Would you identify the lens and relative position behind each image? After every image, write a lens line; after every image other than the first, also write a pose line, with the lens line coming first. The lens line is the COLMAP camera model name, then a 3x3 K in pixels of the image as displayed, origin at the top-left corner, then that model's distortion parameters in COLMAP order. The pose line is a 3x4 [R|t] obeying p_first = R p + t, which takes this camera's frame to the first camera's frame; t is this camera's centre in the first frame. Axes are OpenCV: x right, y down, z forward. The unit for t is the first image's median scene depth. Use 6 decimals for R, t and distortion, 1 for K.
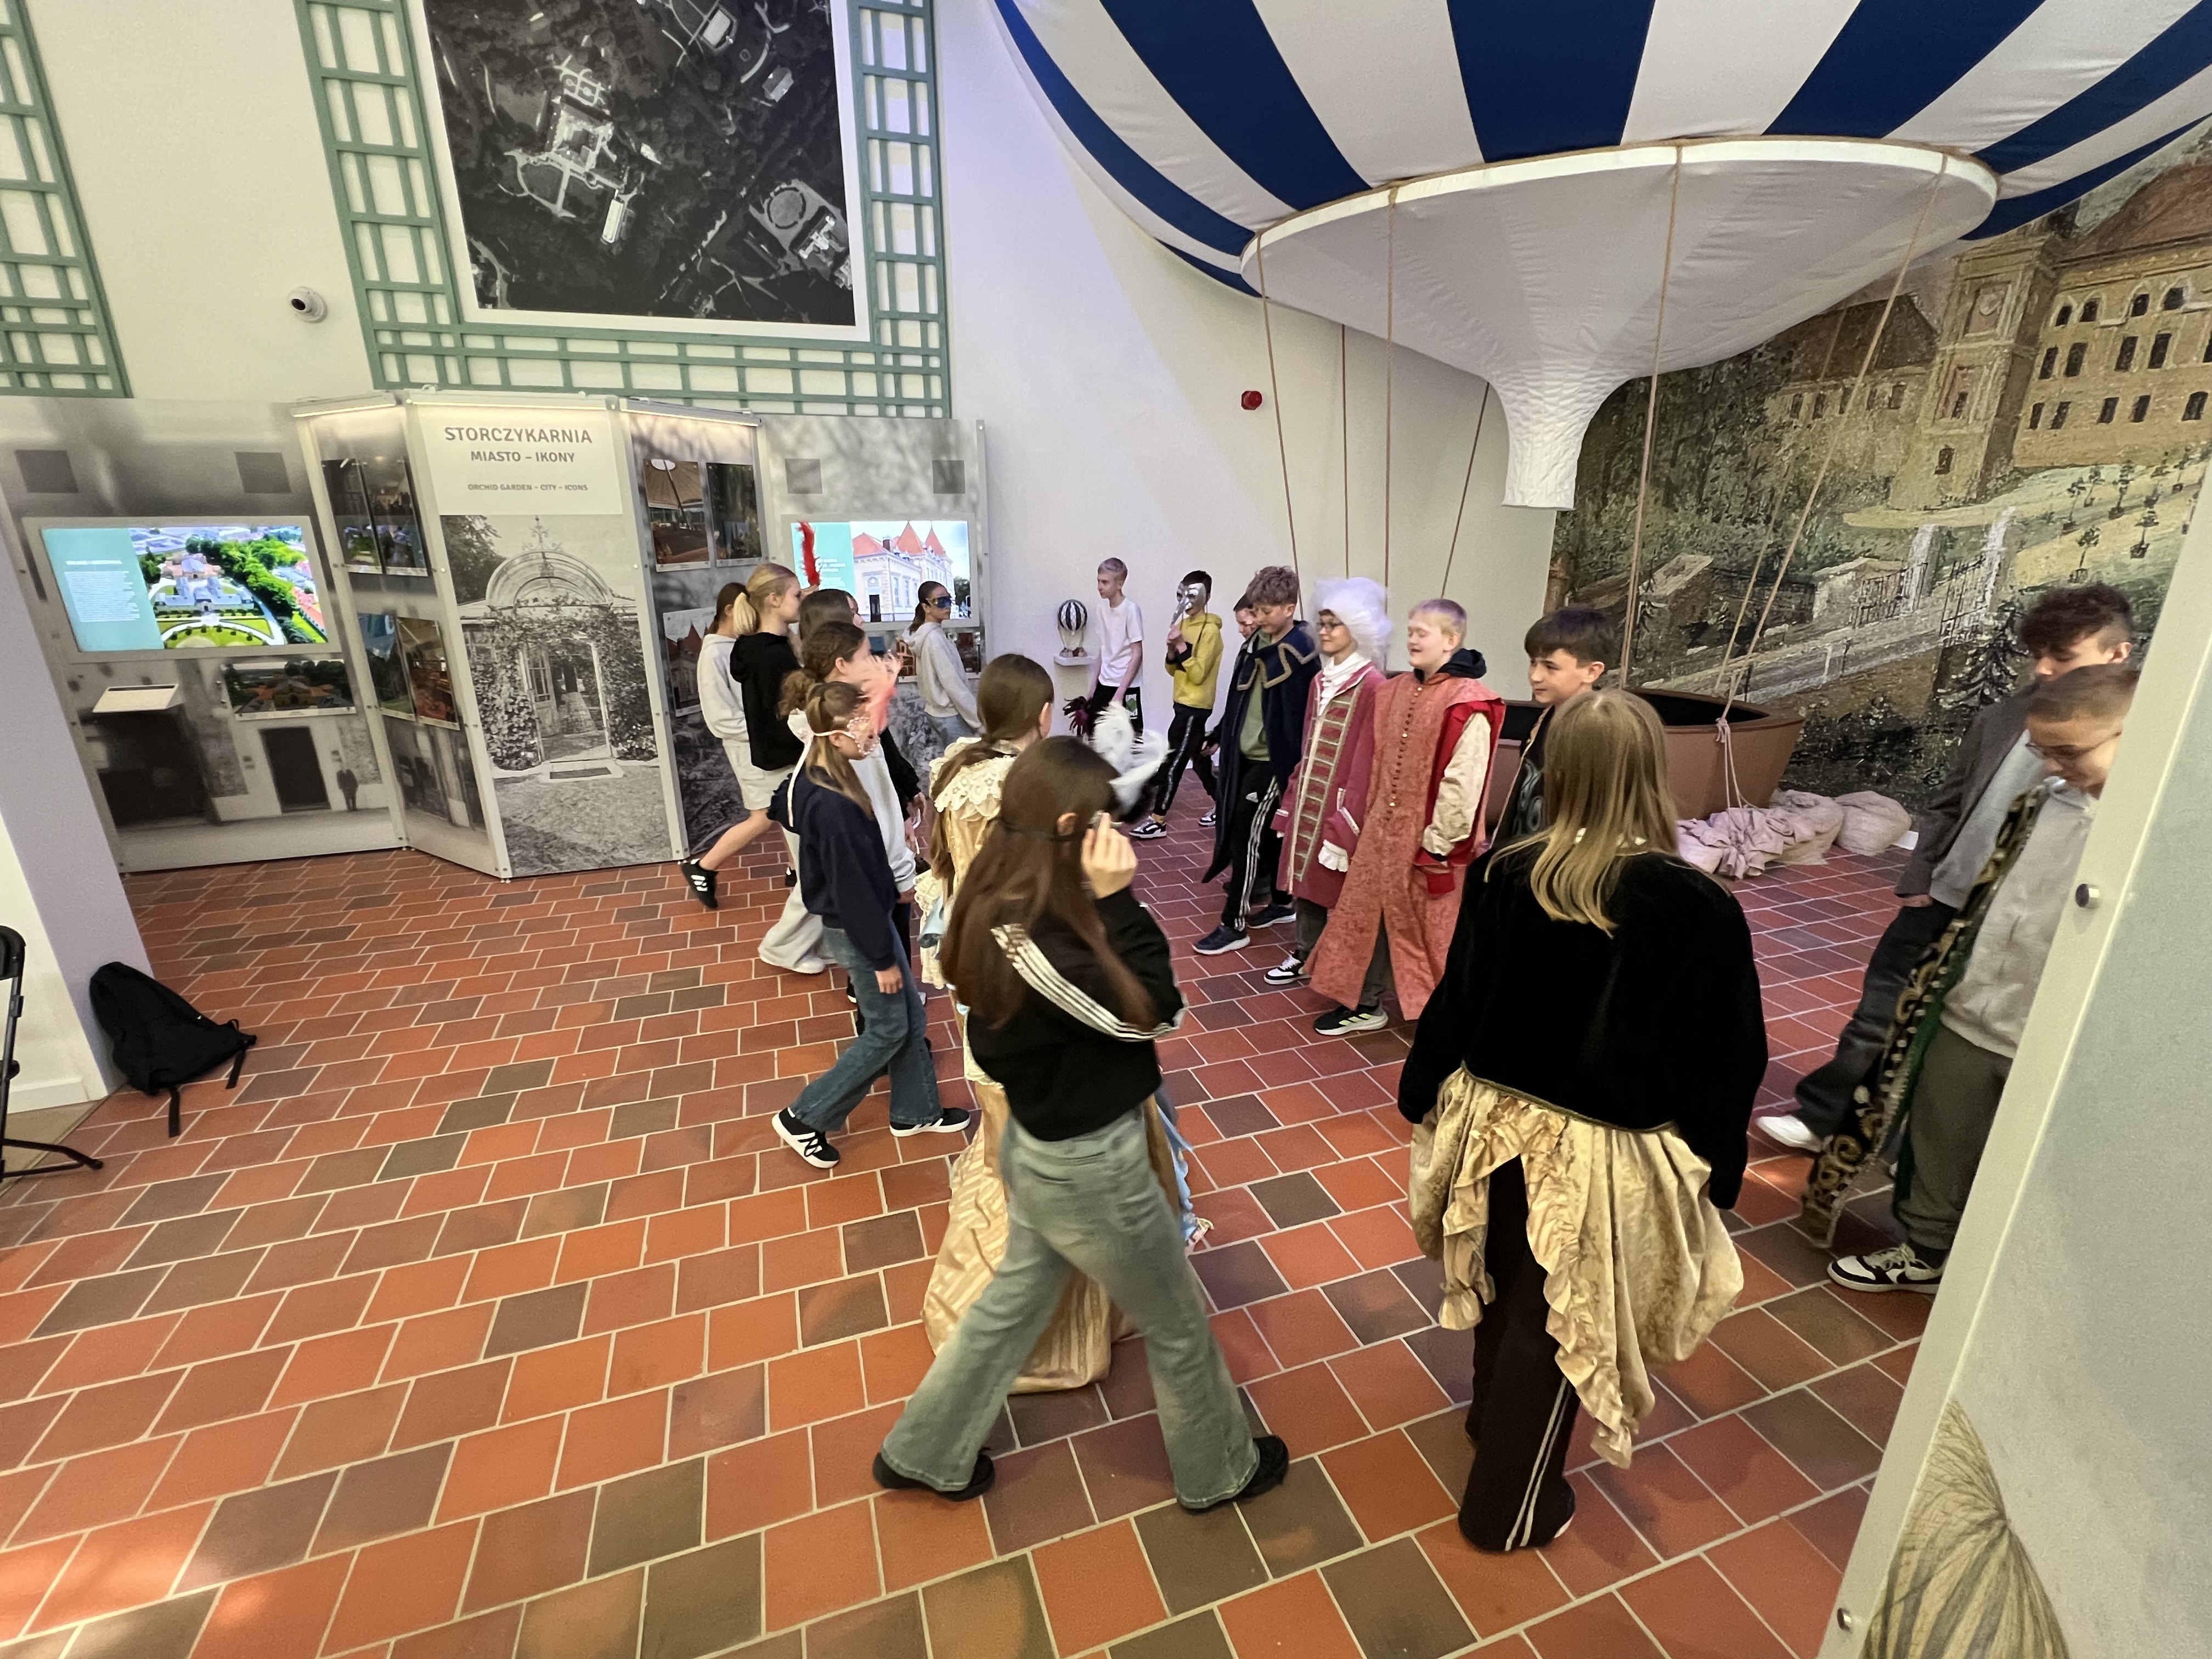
lens RADIAL K [[995.7, 0, 1103.3], [0, 995.7, 832.2], [0, 0, 1]] dist [0.000796, 0.000420]
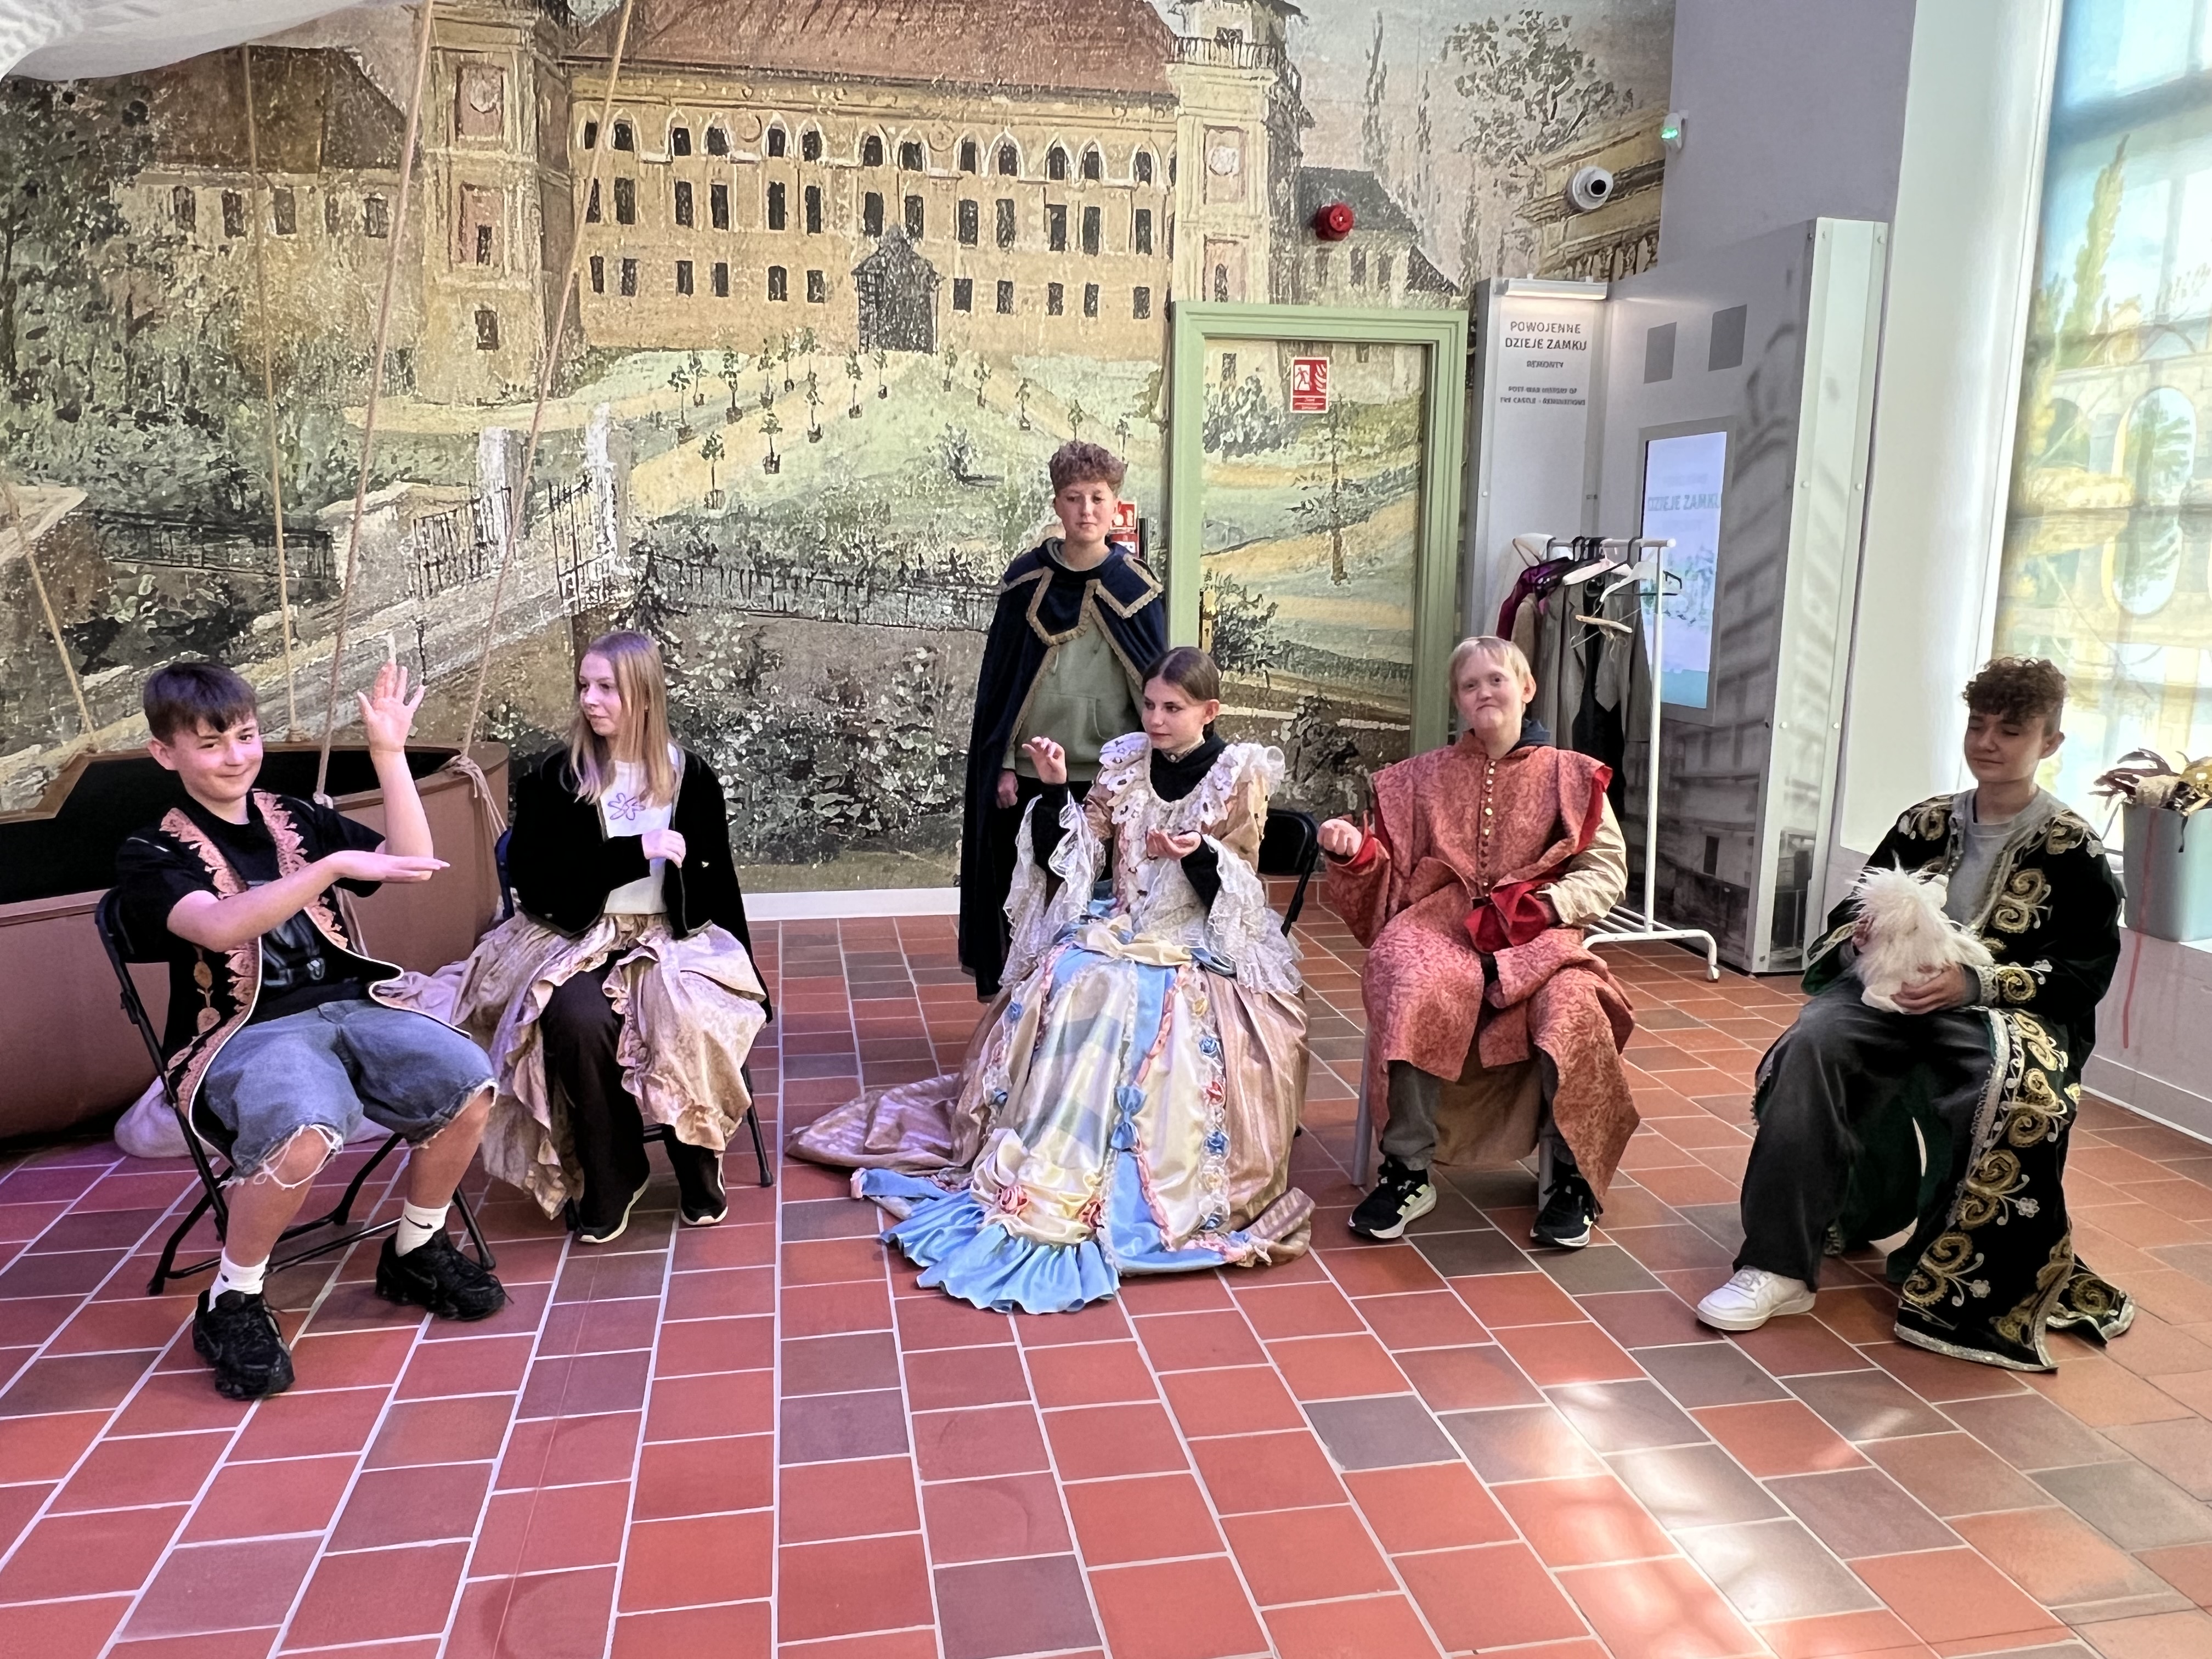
lens RADIAL K [[1623.4, 0, 1095.0], [0, 1623.4, 850.6], [0, 0, 1]] dist [0.000111, -0.000645]
pose [[0.141261, -0.178734, 0.973704, -0.171323], [0.297230, 0.945846, 0.130500, -0.079863], [-0.944299, 0.270979, 0.186736, 0.541687]]
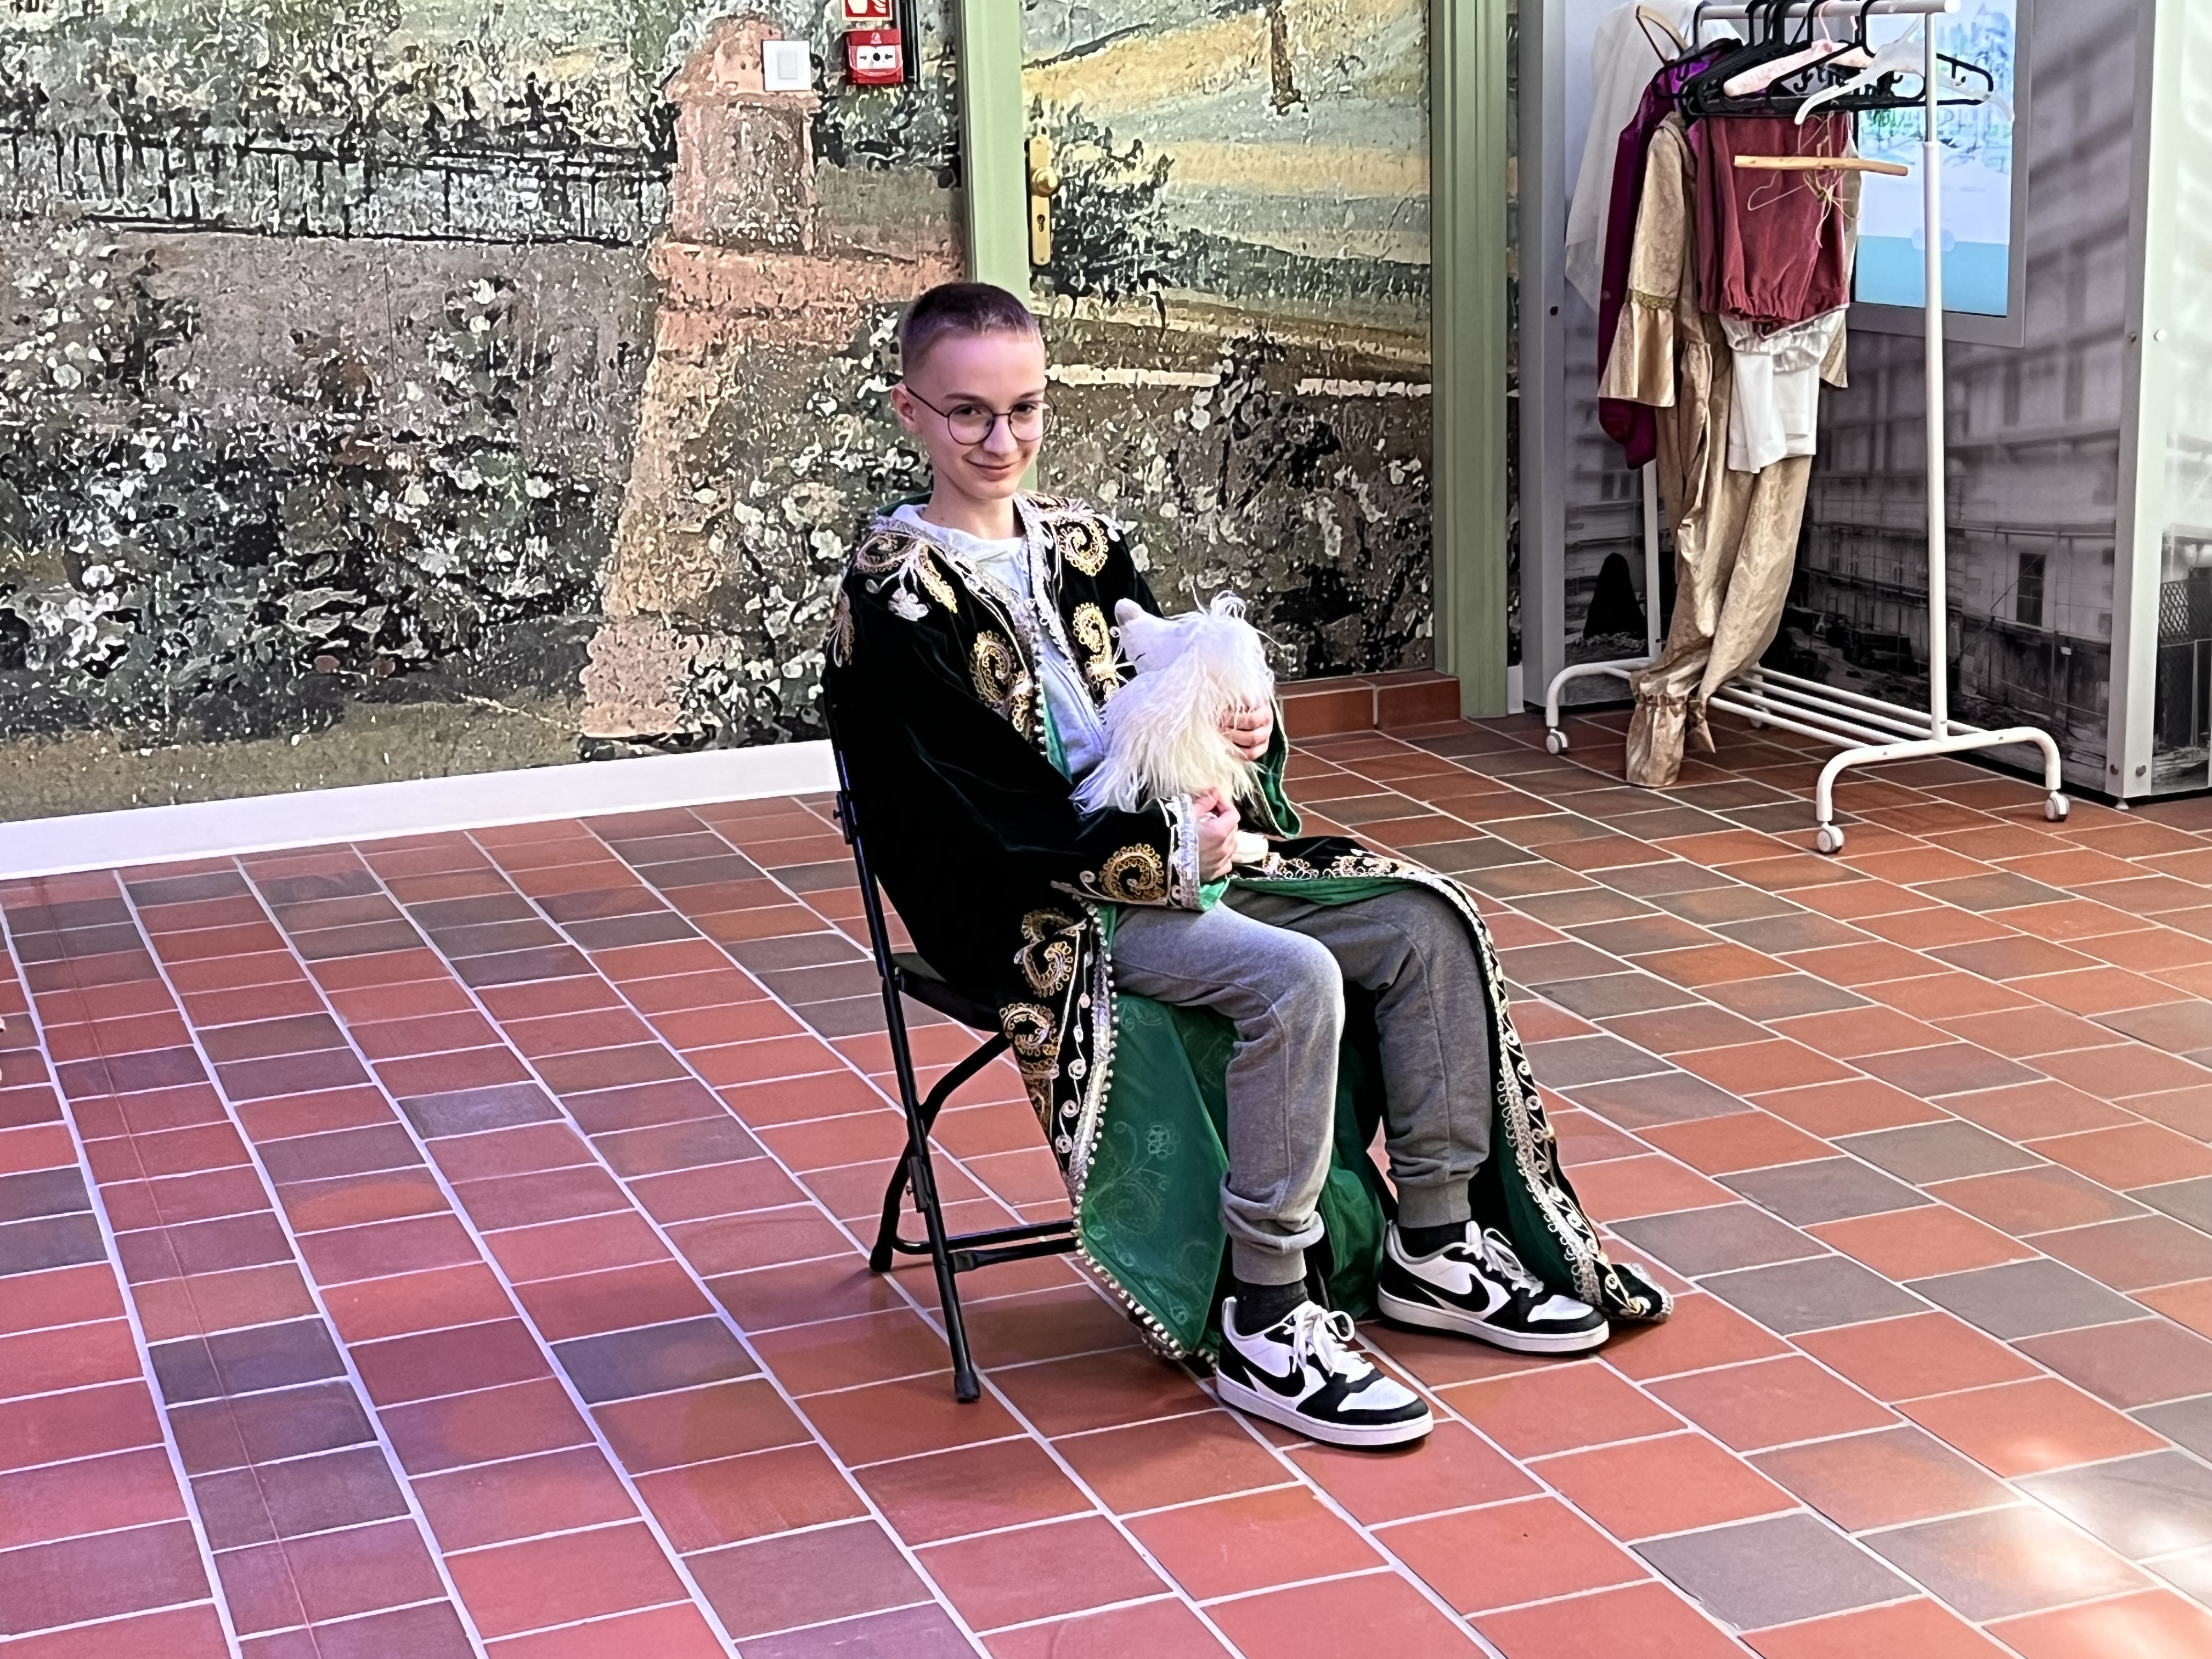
lens RADIAL K [[3464.0, 0, 1116.4], [0, 3464.0, 863.6], [0, 0, 1]] dist [0.192997, -0.710664]
pose [[-0.038587, -0.230355, 0.972341, -0.285108], [0.339125, 0.912296, 0.229588, -0.121525], [-0.939950, 0.338604, 0.042917, 0.641191]]
